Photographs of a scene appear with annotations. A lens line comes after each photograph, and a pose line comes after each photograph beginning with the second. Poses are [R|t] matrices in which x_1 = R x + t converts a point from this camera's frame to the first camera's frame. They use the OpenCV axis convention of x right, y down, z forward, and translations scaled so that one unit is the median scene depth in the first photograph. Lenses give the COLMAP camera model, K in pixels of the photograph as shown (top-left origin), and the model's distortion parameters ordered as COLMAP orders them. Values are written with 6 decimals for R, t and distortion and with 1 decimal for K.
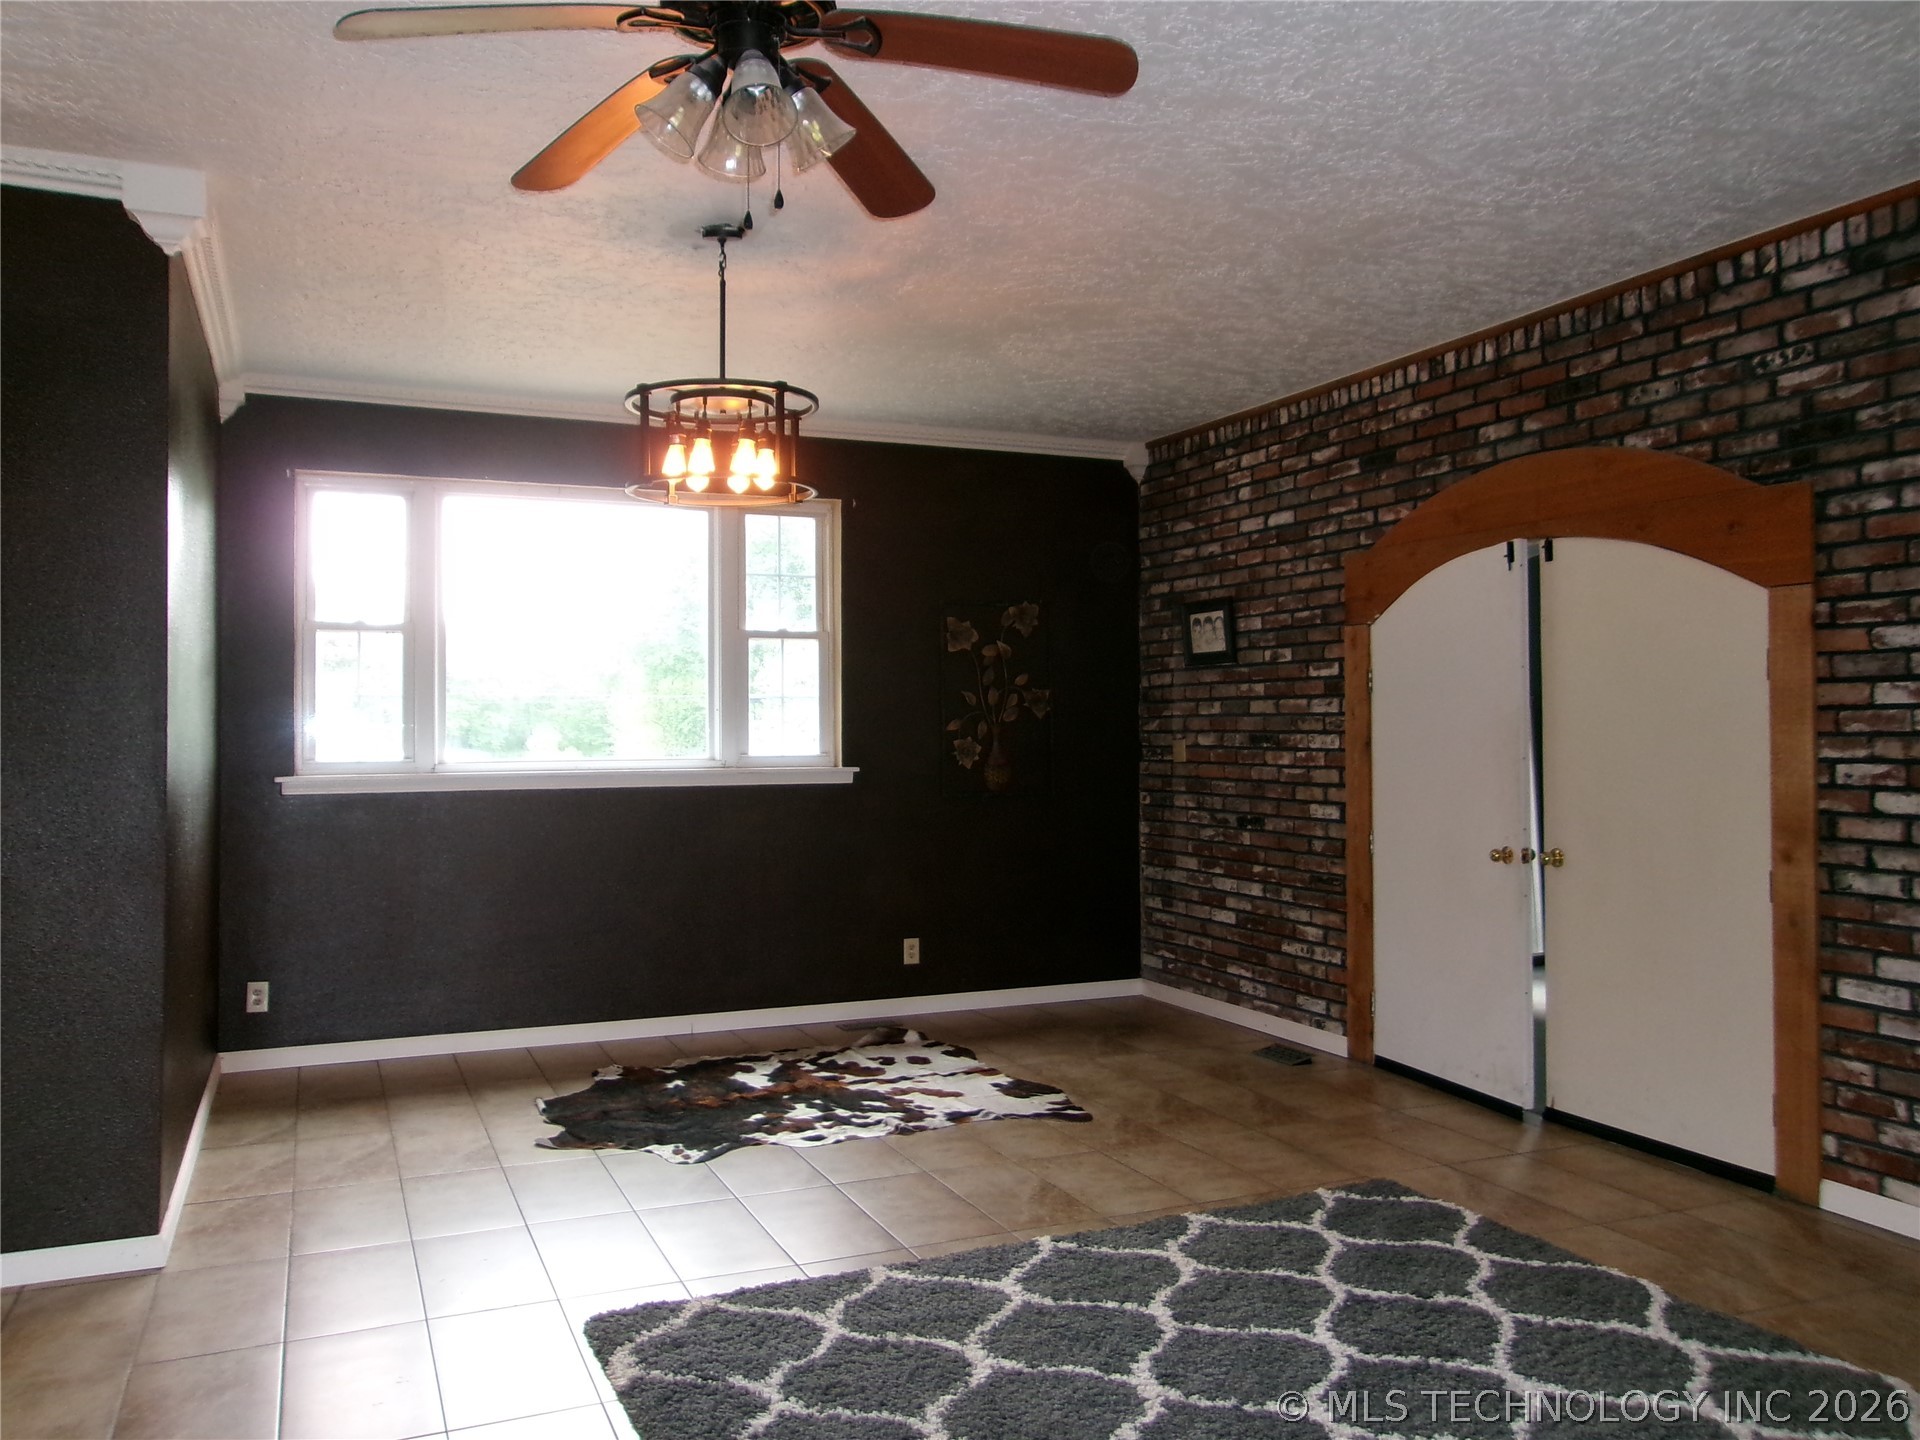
lens RADIAL K [[1489.4, 0, 951.0], [0, 1489.4, 712.8], [0, 0, 1]] dist [-0.027294, 0.049013]
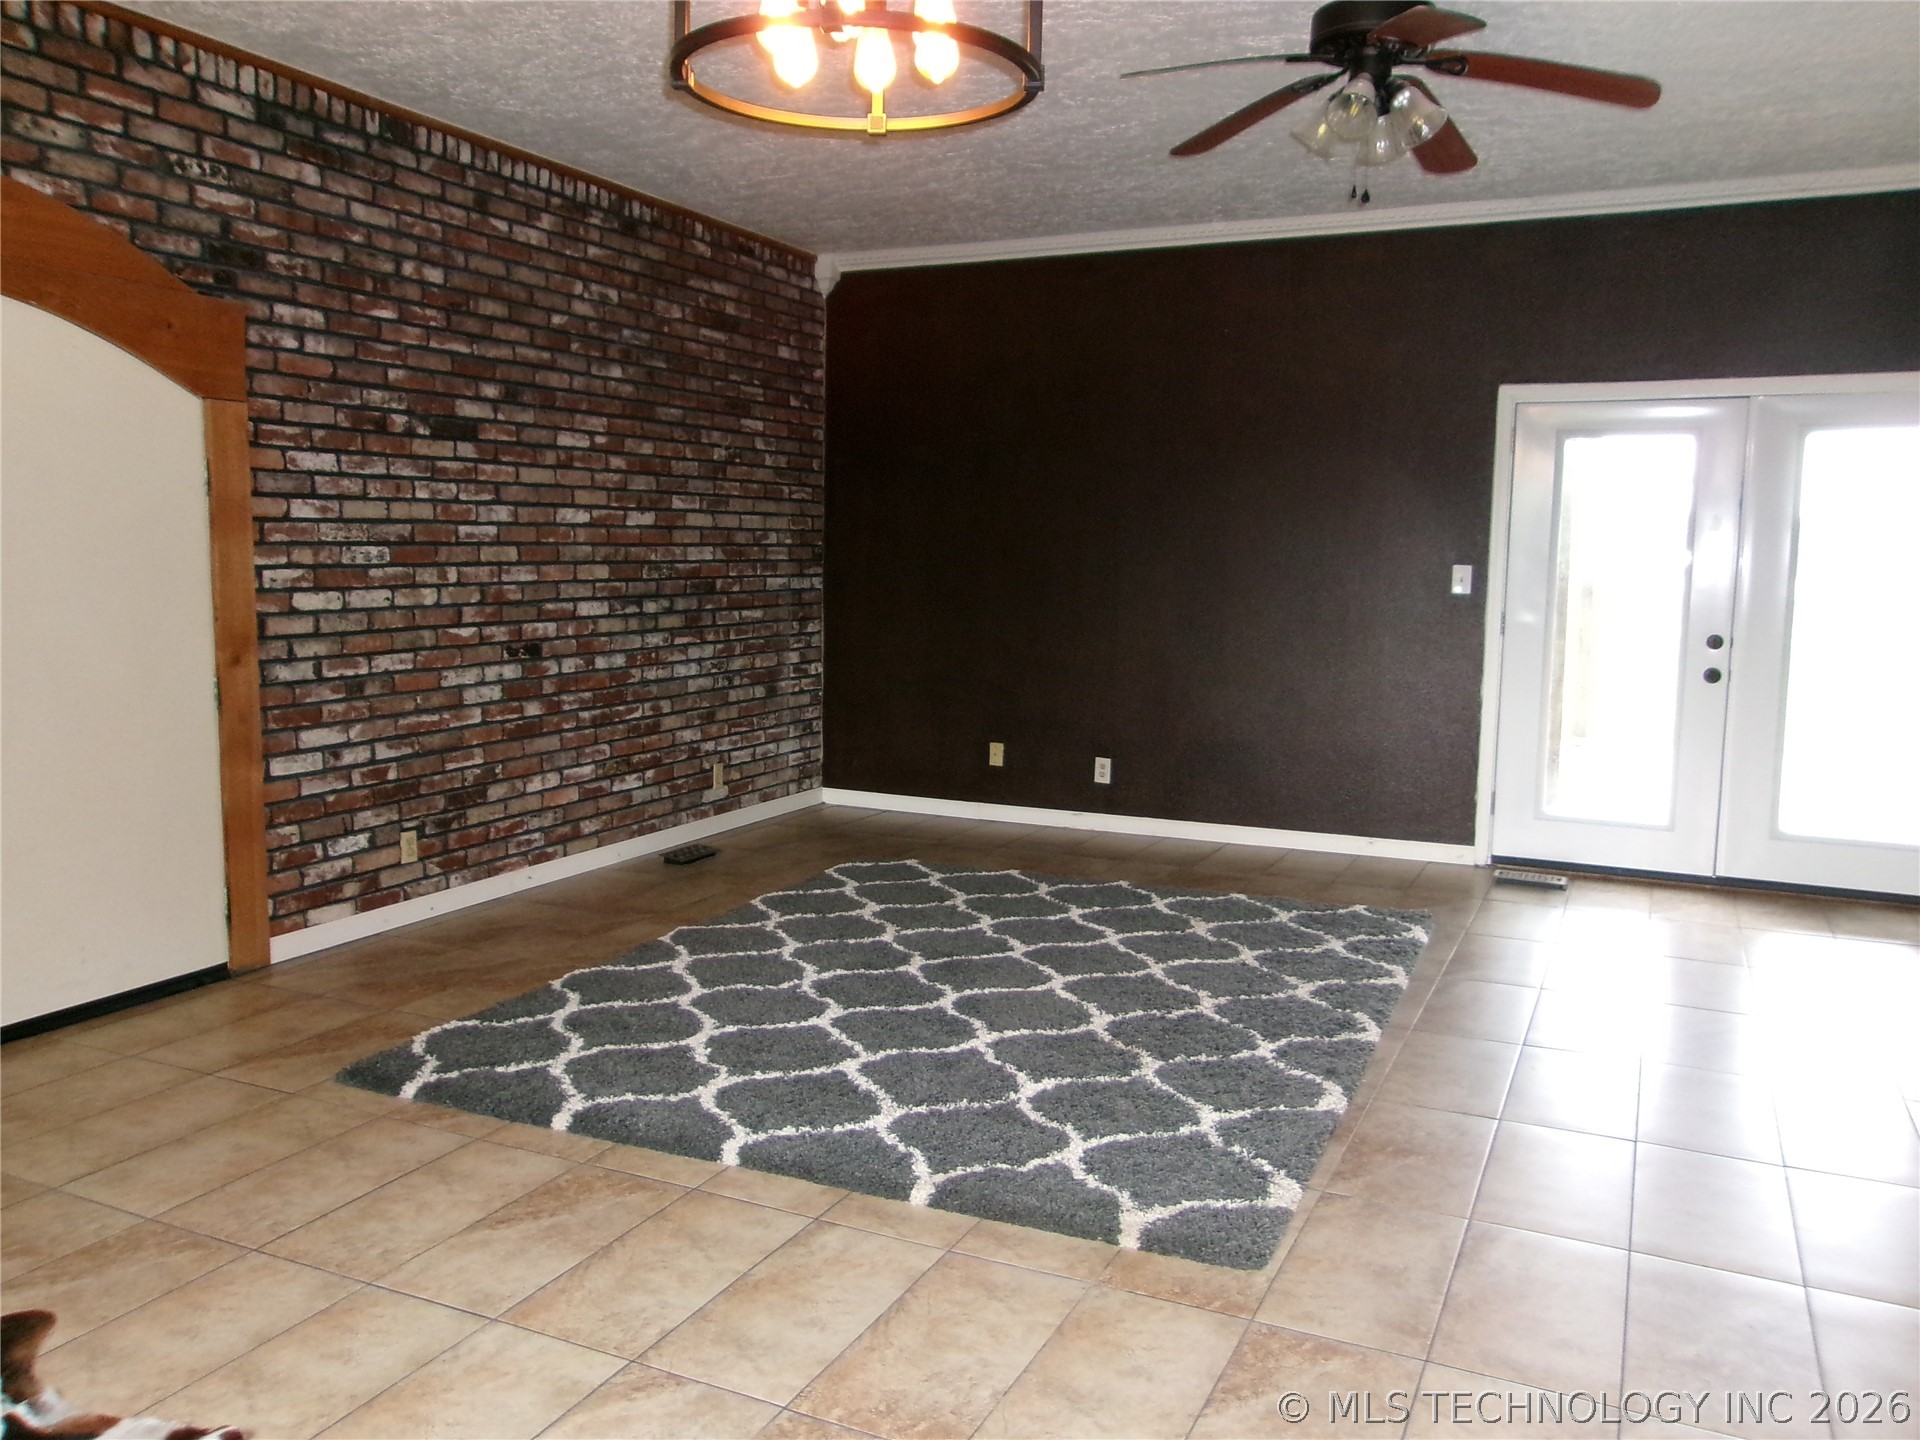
lens RADIAL K [[1489.4, 0, 951.2], [0, 1489.4, 720.7], [0, 0, 1]] dist [-0.027294, 0.049013]
pose [[-0.654369, -0.092642, 0.750479, -0.599005], [-0.015020, 0.993863, 0.109590, 0.017150], [-0.756026, 0.060440, -0.651745, 1.362806]]
